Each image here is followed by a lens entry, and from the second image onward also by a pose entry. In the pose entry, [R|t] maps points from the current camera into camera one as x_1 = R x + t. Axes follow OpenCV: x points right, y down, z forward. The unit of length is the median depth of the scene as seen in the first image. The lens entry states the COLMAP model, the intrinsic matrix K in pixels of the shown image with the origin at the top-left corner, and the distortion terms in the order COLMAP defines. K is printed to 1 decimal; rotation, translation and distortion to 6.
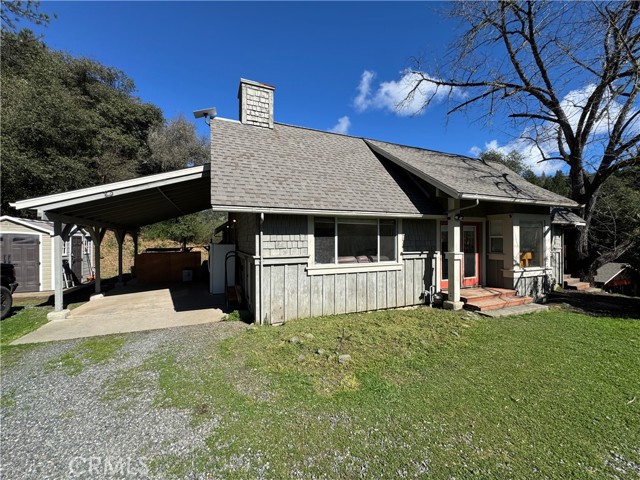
lens RADIAL K [[255.1, 0, 324.3], [0, 255.1, 242.1], [0, 0, 1]] dist [-0.000687, 0.000404]
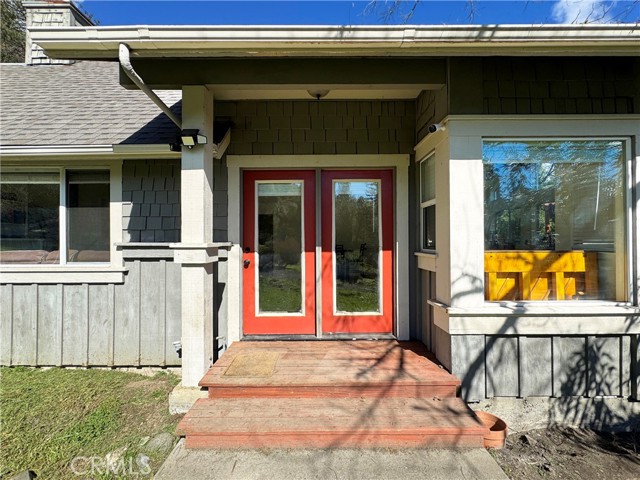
lens RADIAL K [[255.1, 0, 318.2], [0, 255.1, 233.1], [0, 0, 1]] dist [-0.000687, 0.000404]
pose [[0.913417, -0.003066, -0.407013, 0.789075], [0.000658, 0.999981, -0.006057, 0.024698], [0.407024, 0.005265, 0.913402, 0.725393]]
